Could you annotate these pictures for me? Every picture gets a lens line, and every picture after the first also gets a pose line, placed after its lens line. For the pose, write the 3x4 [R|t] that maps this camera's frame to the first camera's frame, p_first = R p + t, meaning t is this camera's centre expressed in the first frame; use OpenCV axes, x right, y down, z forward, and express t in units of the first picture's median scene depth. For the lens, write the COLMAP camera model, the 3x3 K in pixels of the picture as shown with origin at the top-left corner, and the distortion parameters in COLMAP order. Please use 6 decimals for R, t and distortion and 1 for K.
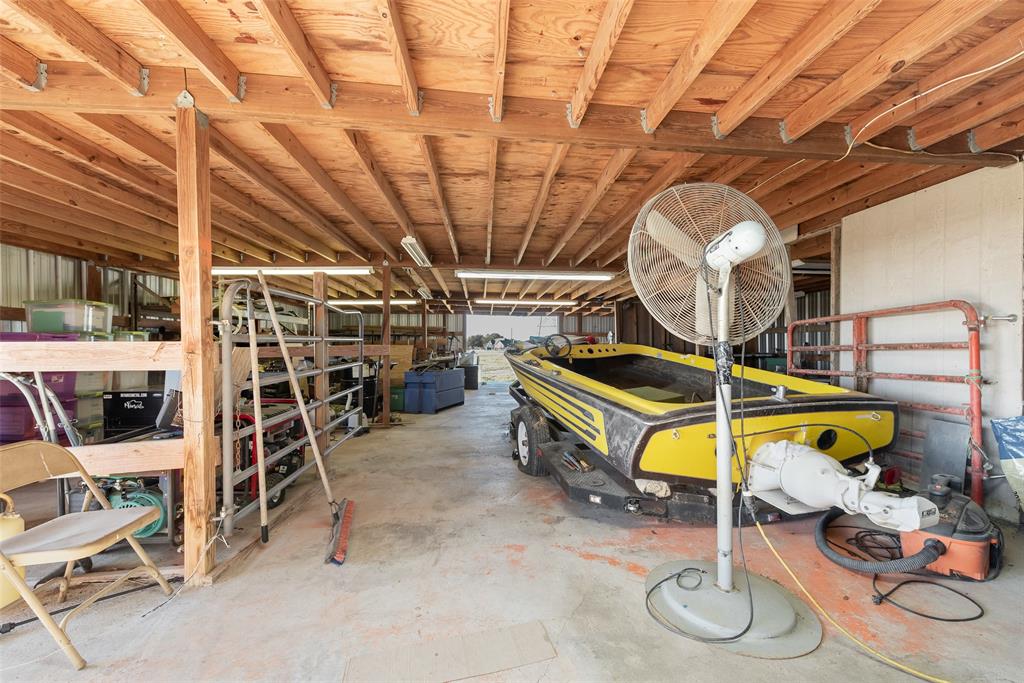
lens RADIAL K [[415.9, 0, 510.9], [0, 415.9, 344.3], [0, 0, 1]] dist [0.003573, -0.000428]
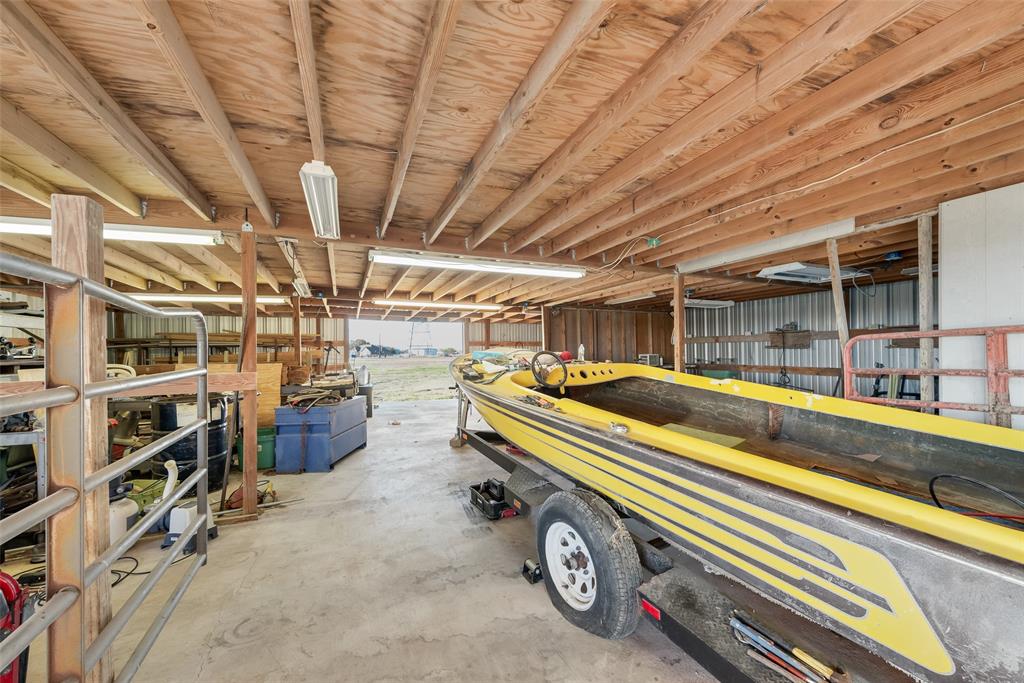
lens RADIAL K [[415.9, 0, 512.1], [0, 415.9, 348.0], [0, 0, 1]] dist [0.003573, -0.000428]
pose [[0.948432, -0.006476, 0.316914, -0.133050], [0.007676, 0.999967, -0.002538, -0.025279], [-0.316887, 0.004840, 0.948451, 0.330894]]
